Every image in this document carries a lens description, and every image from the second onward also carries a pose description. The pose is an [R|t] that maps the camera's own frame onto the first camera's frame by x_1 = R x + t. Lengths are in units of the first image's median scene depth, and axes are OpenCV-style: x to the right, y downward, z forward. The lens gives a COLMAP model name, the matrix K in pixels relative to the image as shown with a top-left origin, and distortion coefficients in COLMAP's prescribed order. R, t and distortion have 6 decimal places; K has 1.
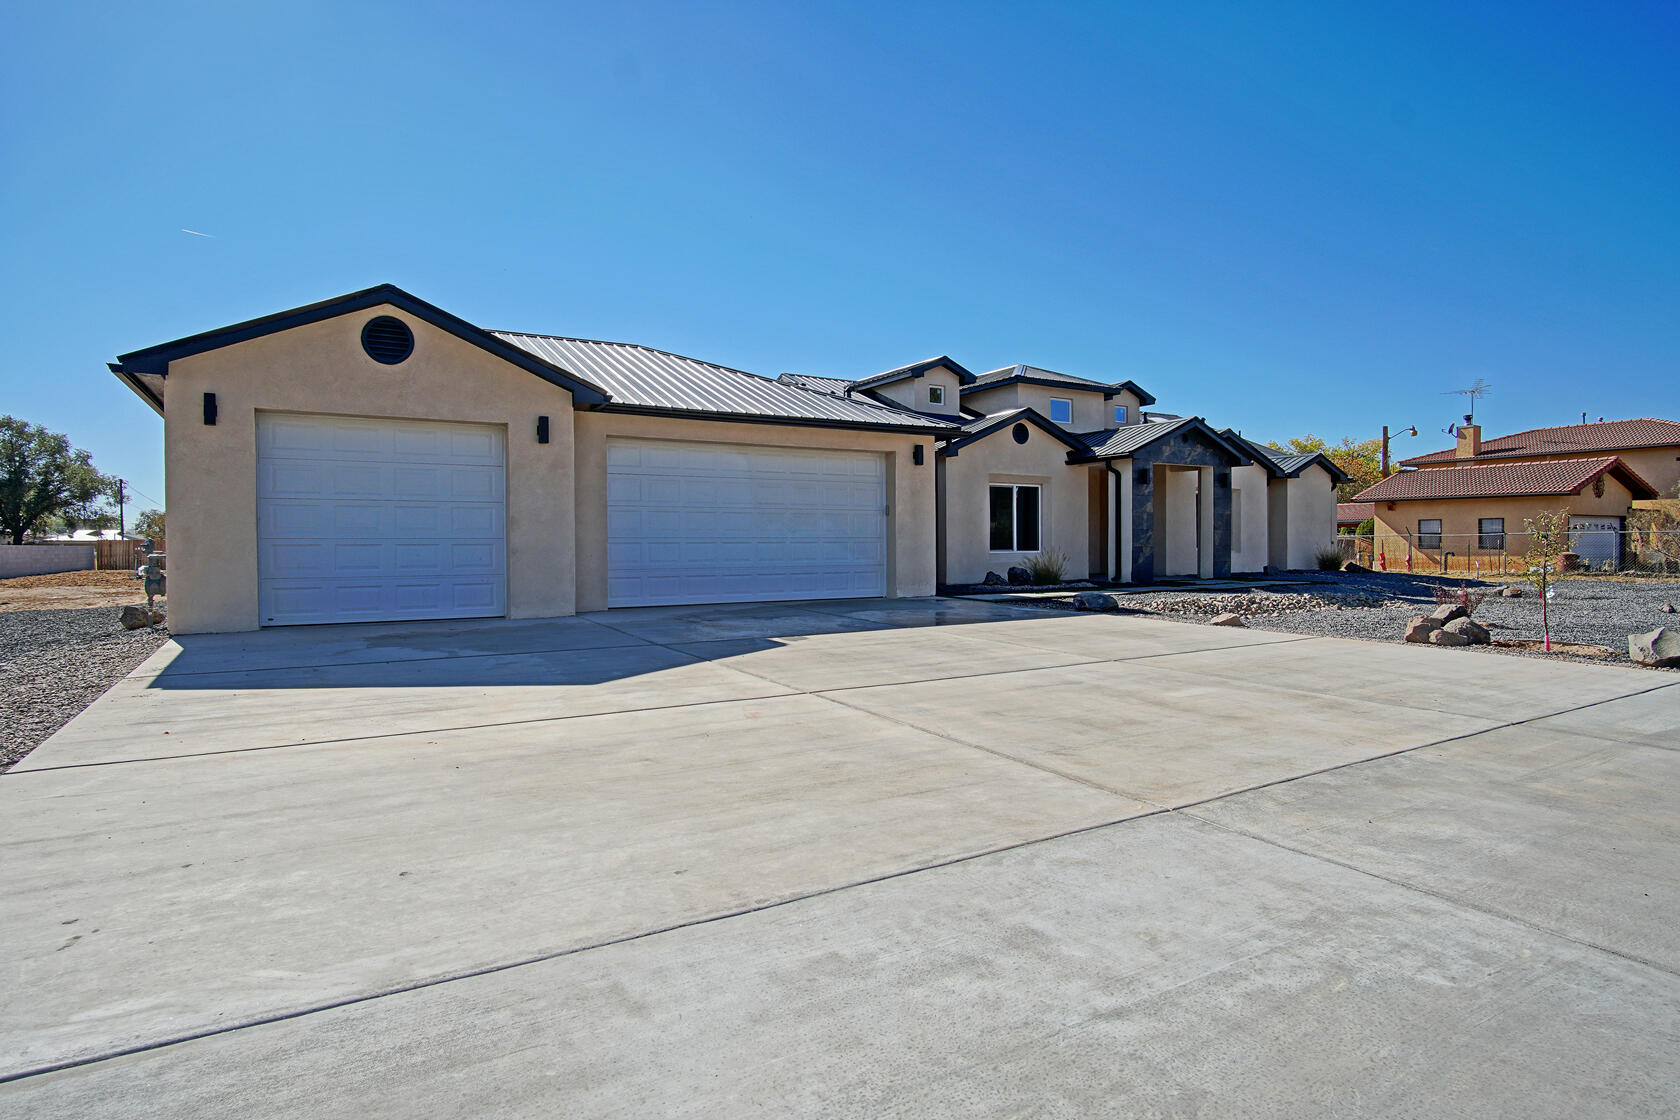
lens RADIAL K [[904.1, 0, 835.8], [0, 904.1, 561.3], [0, 0, 1]] dist [-0.023266, 0.004088]
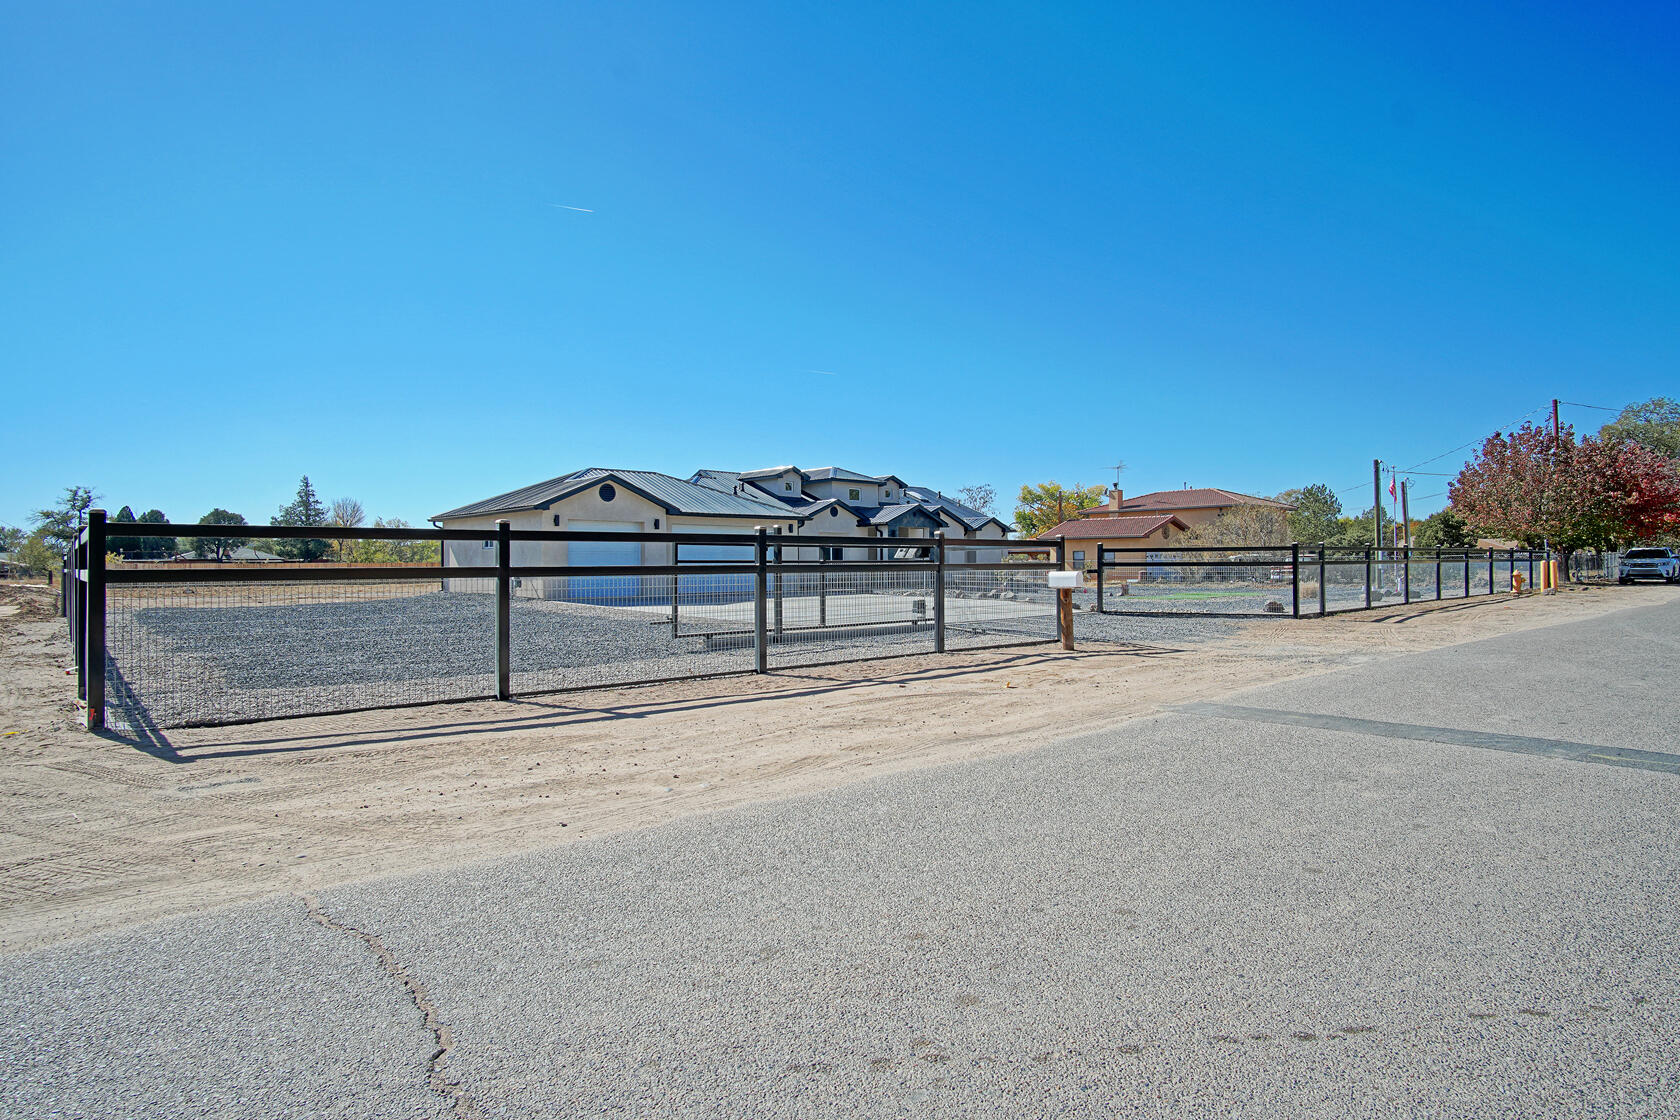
lens RADIAL K [[904.1, 0, 842.5], [0, 904.1, 557.6], [0, 0, 1]] dist [-0.023266, 0.004088]
pose [[0.976845, 0.002318, 0.213936, -0.178352], [0.003414, 0.999645, -0.026420, 0.011175], [-0.213922, 0.026539, 0.976490, -0.831758]]
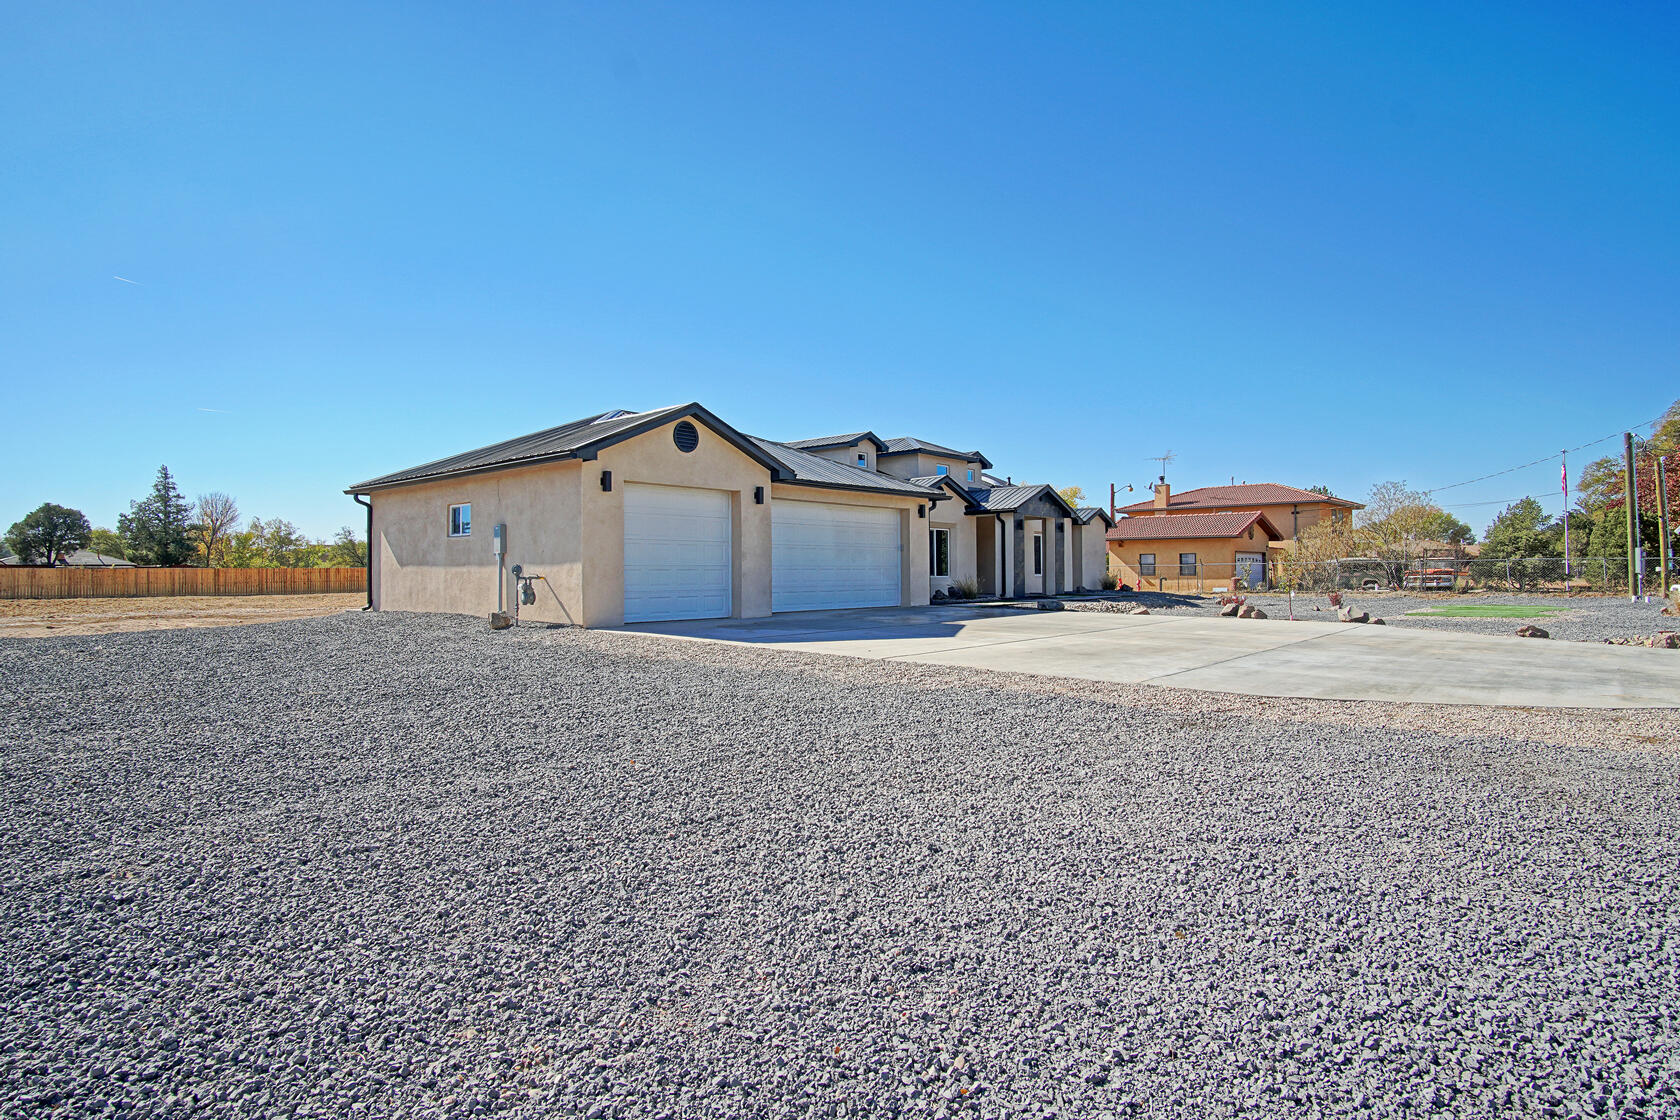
lens RADIAL K [[904.1, 0, 844.3], [0, 904.1, 563.1], [0, 0, 1]] dist [-0.023266, 0.004088]
pose [[0.948994, 0.004231, 0.315266, -0.335224], [0.005278, 0.999557, -0.029303, 0.008065], [-0.315250, 0.029472, 0.948551, -0.254945]]
